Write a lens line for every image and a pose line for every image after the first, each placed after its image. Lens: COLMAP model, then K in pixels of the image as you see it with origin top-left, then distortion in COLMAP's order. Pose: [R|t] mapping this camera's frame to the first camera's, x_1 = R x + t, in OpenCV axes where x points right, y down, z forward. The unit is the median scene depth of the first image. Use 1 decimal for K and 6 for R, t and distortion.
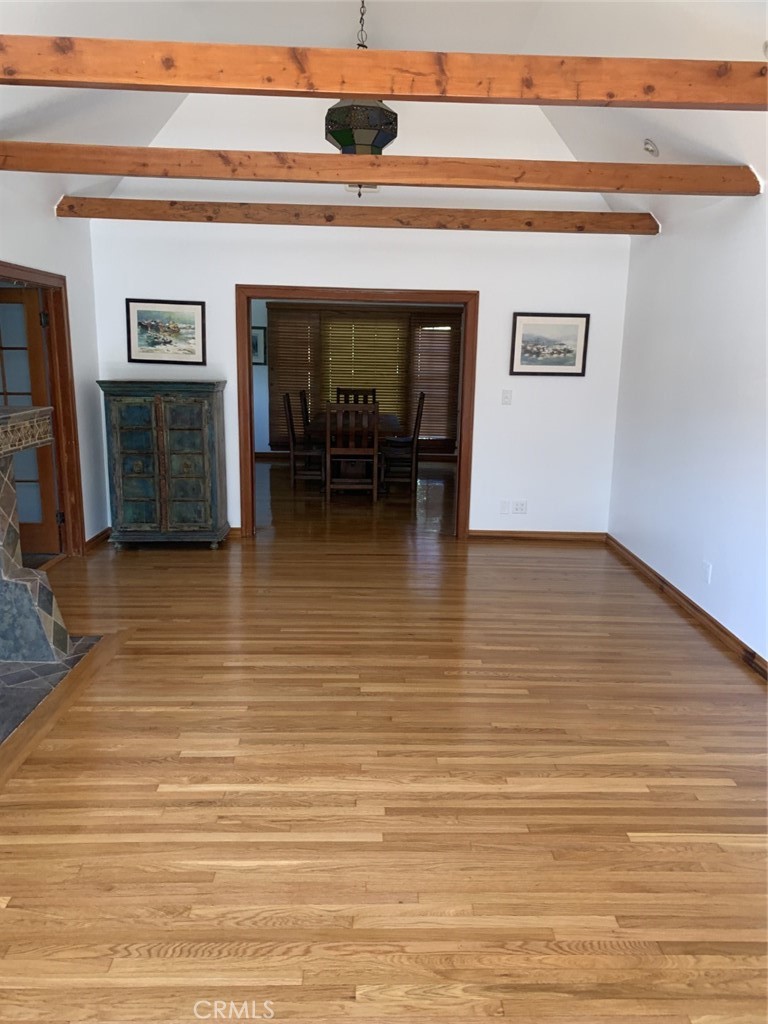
lens RADIAL K [[789.7, 0, 386.7], [0, 789.7, 514.6], [0, 0, 1]] dist [-0.002723, 0.000652]
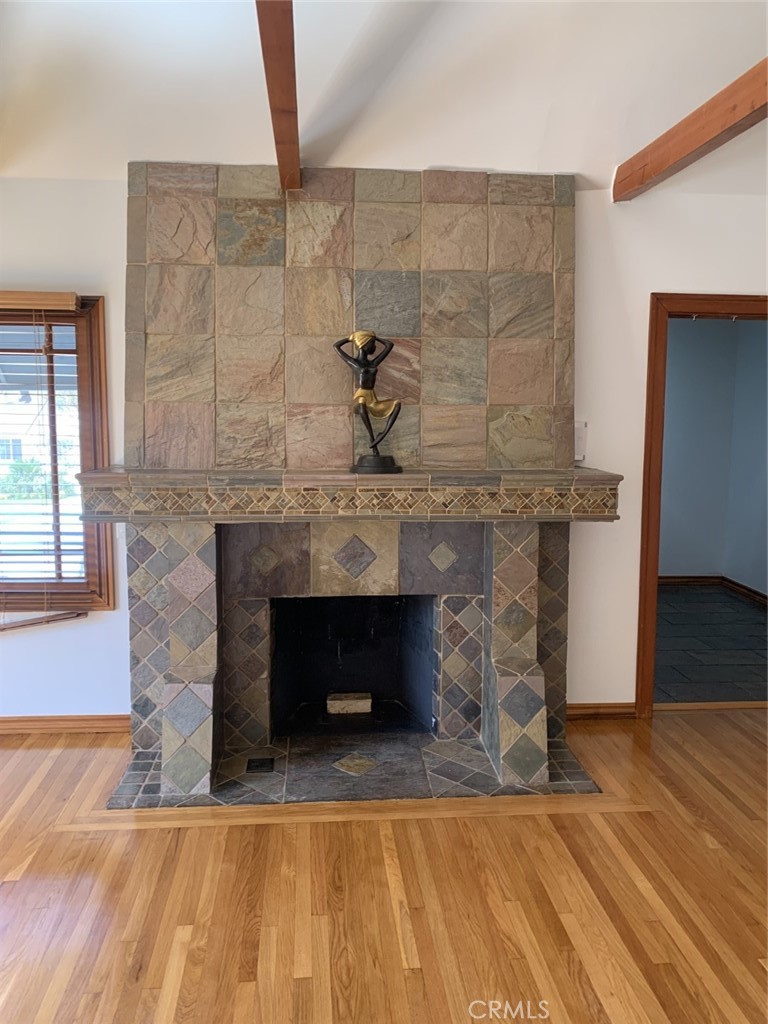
lens RADIAL K [[789.7, 0, 384.7], [0, 789.7, 509.8], [0, 0, 1]] dist [-0.002723, 0.000652]
pose [[0.071674, 0.114642, -0.990818, 0.358457], [-0.218969, 0.970948, 0.096503, -0.141772], [0.973096, 0.210042, 0.094695, 0.783692]]
